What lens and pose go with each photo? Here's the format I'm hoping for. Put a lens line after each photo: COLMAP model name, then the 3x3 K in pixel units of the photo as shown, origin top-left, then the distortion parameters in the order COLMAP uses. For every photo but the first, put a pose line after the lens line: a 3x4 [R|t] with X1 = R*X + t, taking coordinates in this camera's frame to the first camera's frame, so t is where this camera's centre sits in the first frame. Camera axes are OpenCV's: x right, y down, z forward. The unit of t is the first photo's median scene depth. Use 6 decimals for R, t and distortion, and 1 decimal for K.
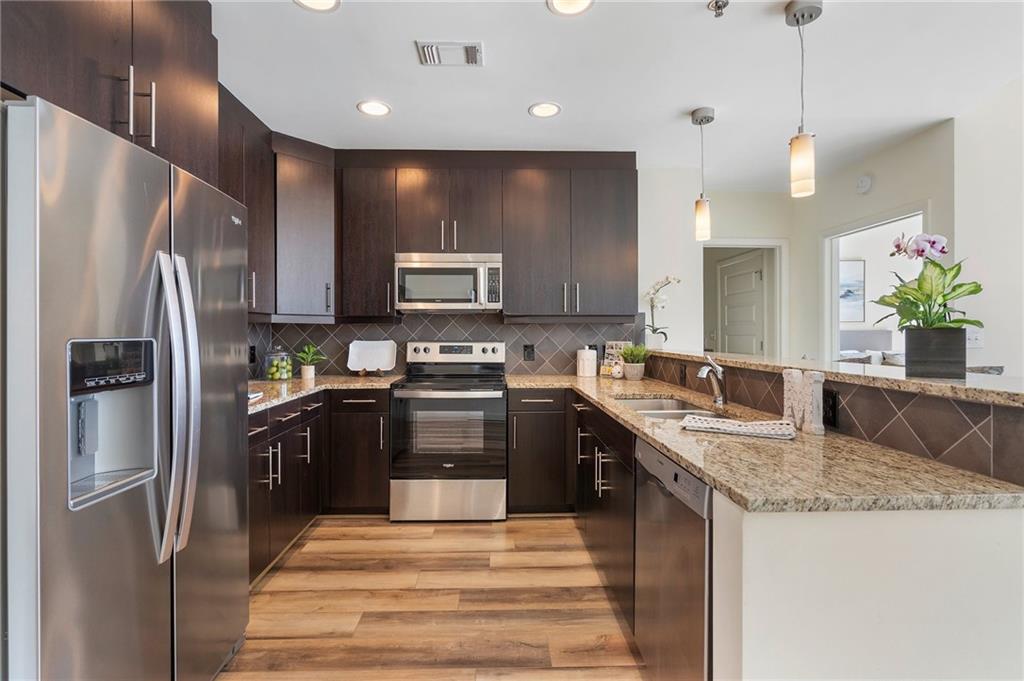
lens RADIAL K [[472.3, 0, 507.9], [0, 472.3, 333.7], [0, 0, 1]] dist [-0.001329, 0.000175]
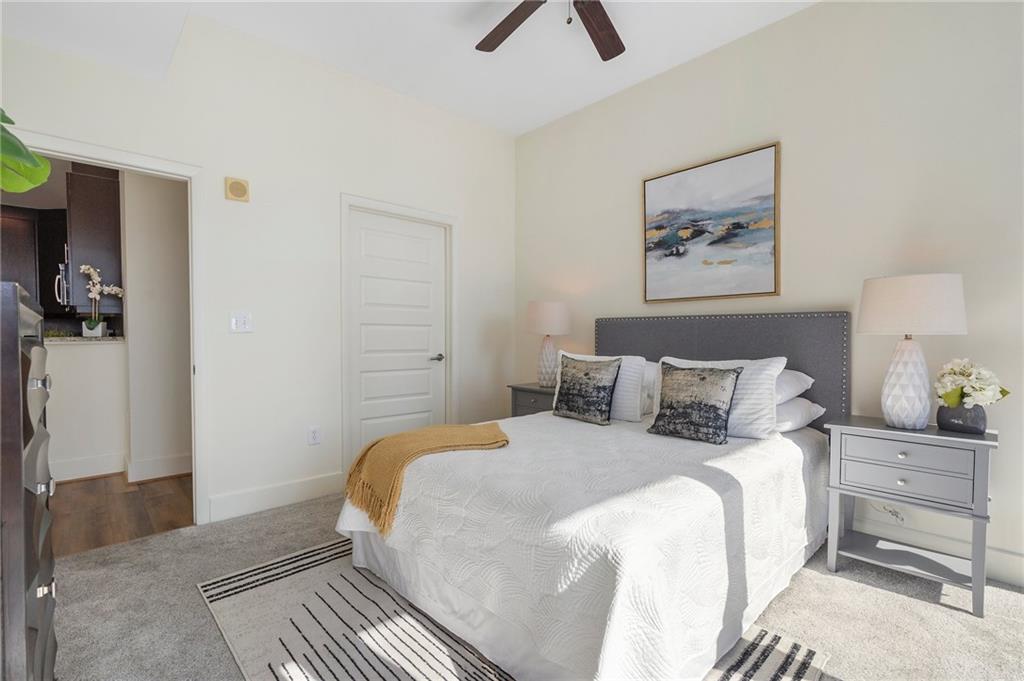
lens RADIAL K [[472.2, 0, 506.5], [0, 472.2, 345.3], [0, 0, 1]] dist [-0.002413, -0.000060]
pose [[0.654793, 0.020788, -0.755523, 2.148778], [-0.003623, 0.999697, 0.024367, 0.030450], [0.755800, -0.013218, 0.654669, 1.268501]]
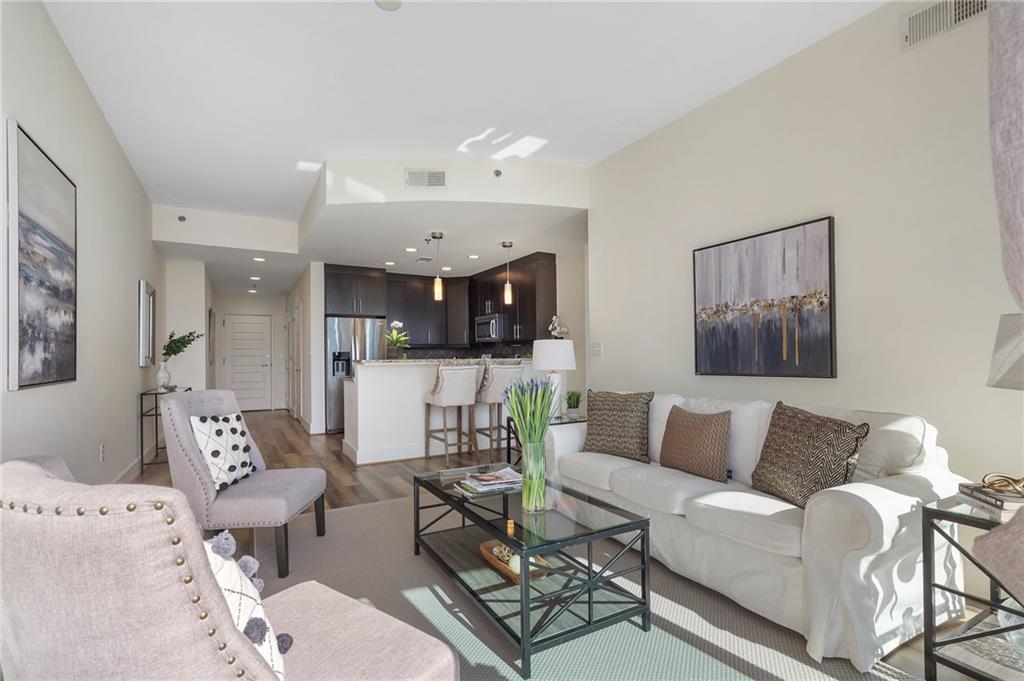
lens RADIAL K [[471.0, 0, 506.0], [0, 471.0, 353.3], [0, 0, 1]] dist [-0.000060, 0.000532]
pose [[0.469955, -0.009911, -0.882635, 2.259132], [0.005587, 0.999950, -0.008253, 0.038692], [0.882673, -0.001053, 0.469987, 0.016237]]
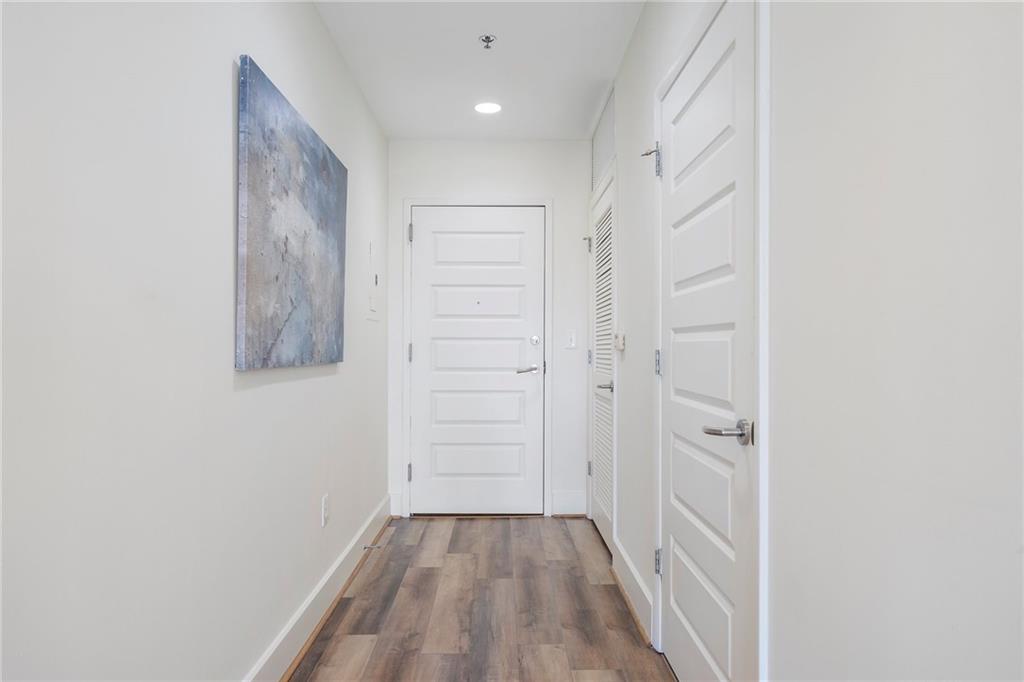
lens RADIAL K [[637.5, 0, 512.0], [0, 637.5, 341.0], [0, 0, 1]] dist [-0.000349, -0.000085]
pose [[-0.012697, -0.007330, -0.999893, -0.341176], [-0.004217, 0.999965, -0.007277, 0.034657], [0.999910, 0.004124, -0.012728, 0.069113]]
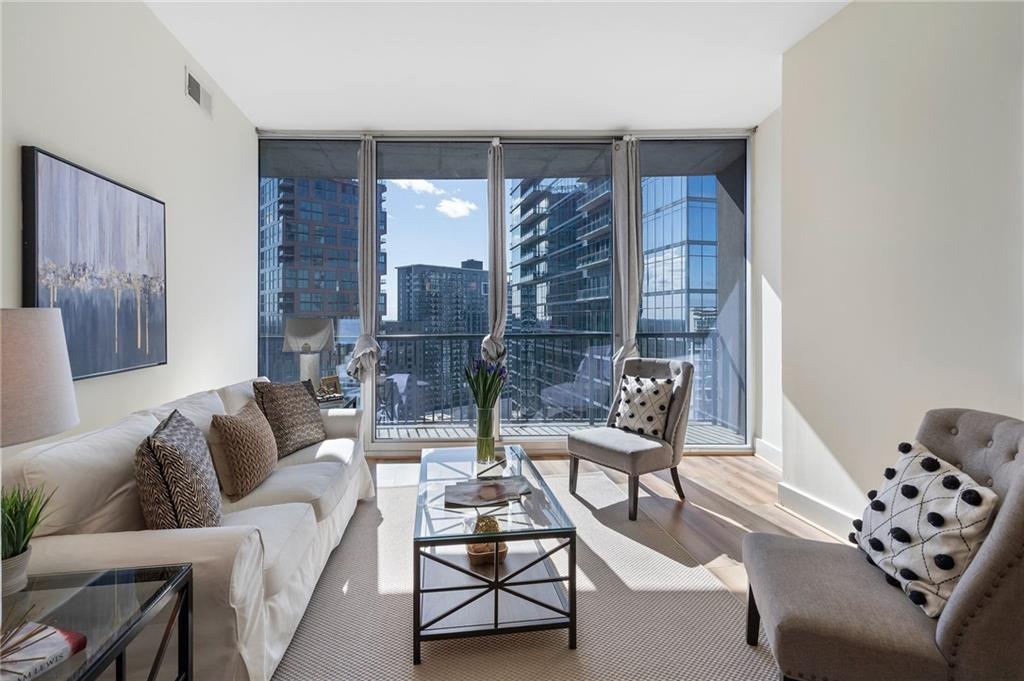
lens RADIAL K [[481.5, 0, 499.4], [0, 481.5, 322.3], [0, 0, 1]] dist [-0.000221, 0.000111]
pose [[-0.113353, -0.003720, 0.993548, 0.696637], [0.005157, 0.999977, 0.004333, -0.000788], [-0.993541, 0.005615, -0.113331, 0.476172]]
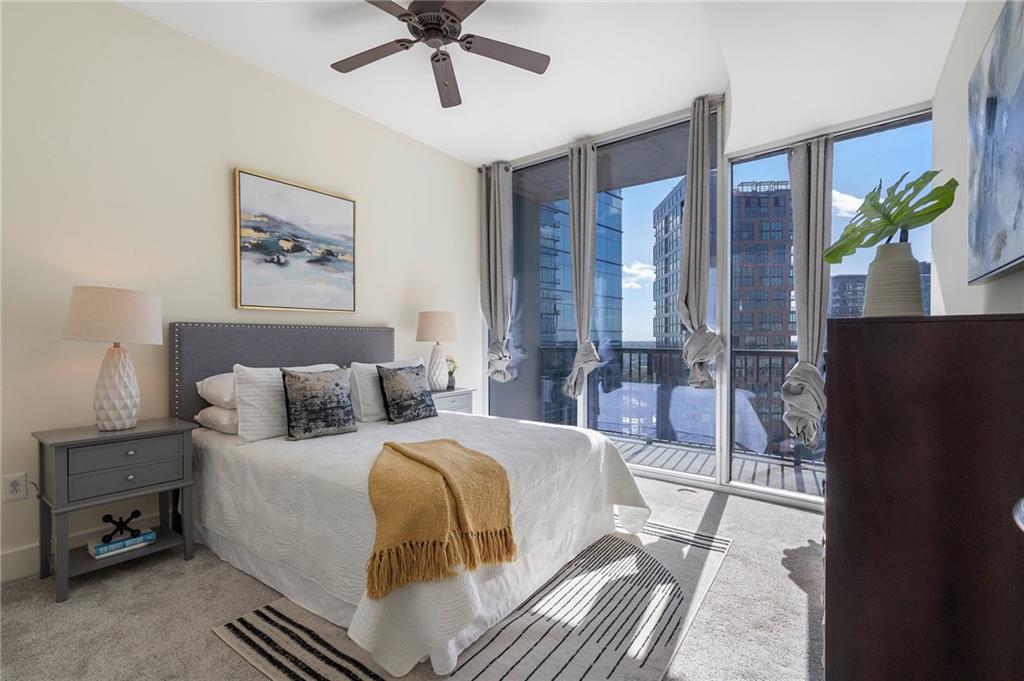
lens RADIAL K [[469.1, 0, 505.1], [0, 469.1, 345.8], [0, 0, 1]] dist [0.000990, 0.000240]
pose [[0.615866, -0.006684, 0.787823, 0.990200], [0.002439, 0.999975, 0.006578, 0.031555], [-0.787847, -0.002130, 0.615867, 1.196386]]
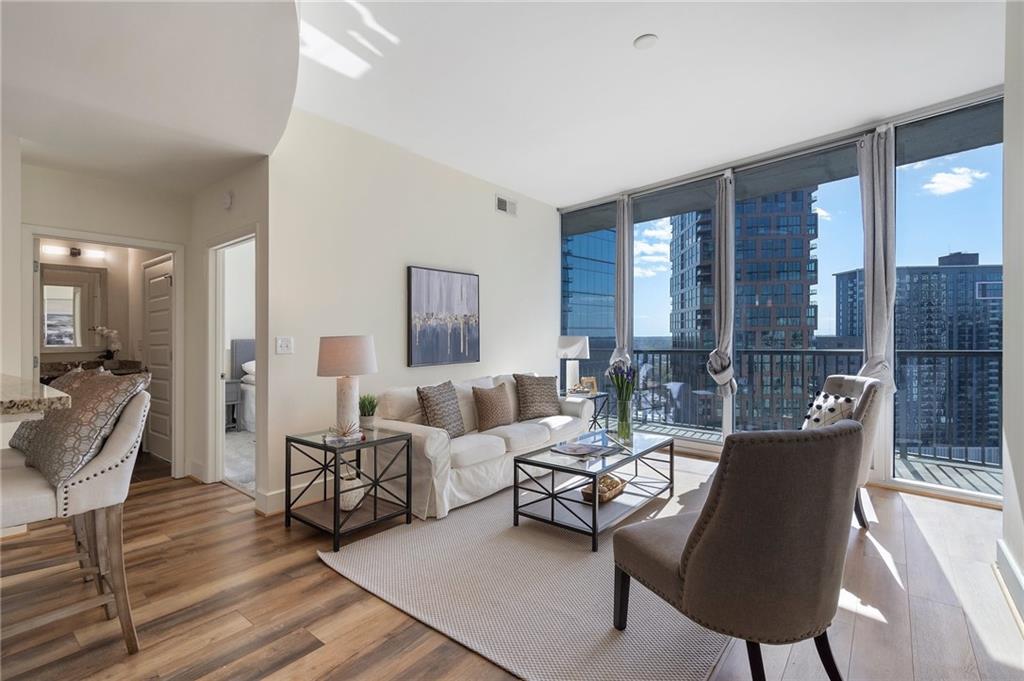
lens RADIAL K [[463.6, 0, 504.8], [0, 463.6, 342.6], [0, 0, 1]] dist [0.001822, 0.001137]
pose [[0.659708, -0.012499, 0.751418, 0.488898], [0.010355, 0.999918, 0.007541, 0.001148], [-0.751451, 0.002806, 0.659783, -0.189511]]
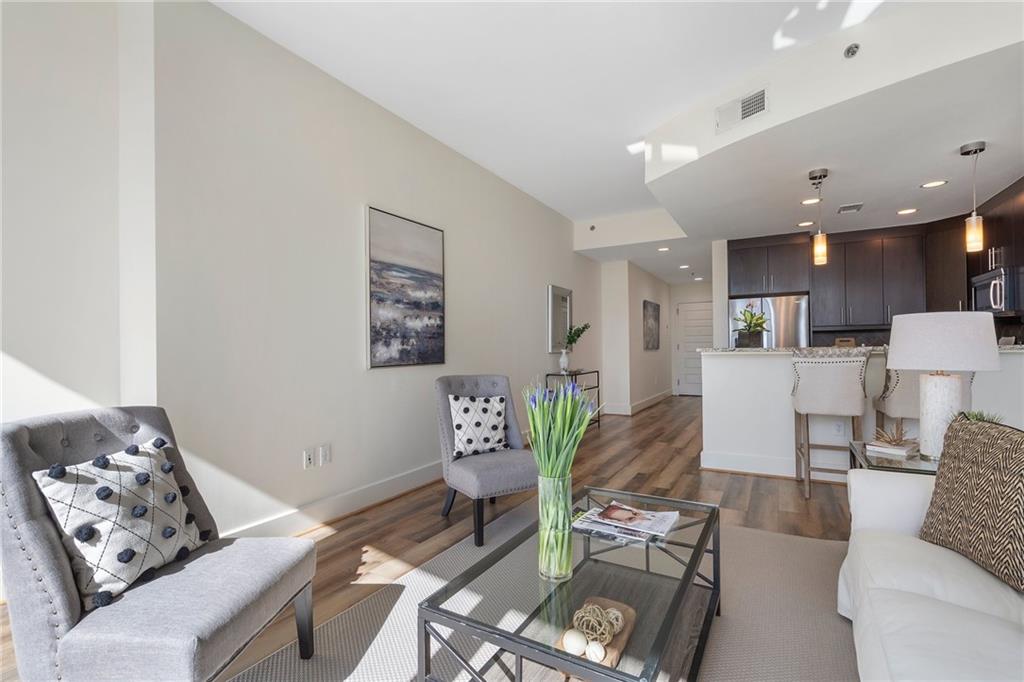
lens RADIAL K [[469.1, 0, 505.1], [0, 469.1, 346.3], [0, 0, 1]] dist [0.000990, 0.000240]
pose [[-0.527429, 0.005763, -0.849580, 2.085241], [0.012818, 0.999917, -0.001175, 0.033274], [0.849503, -0.011509, -0.527459, 0.617548]]
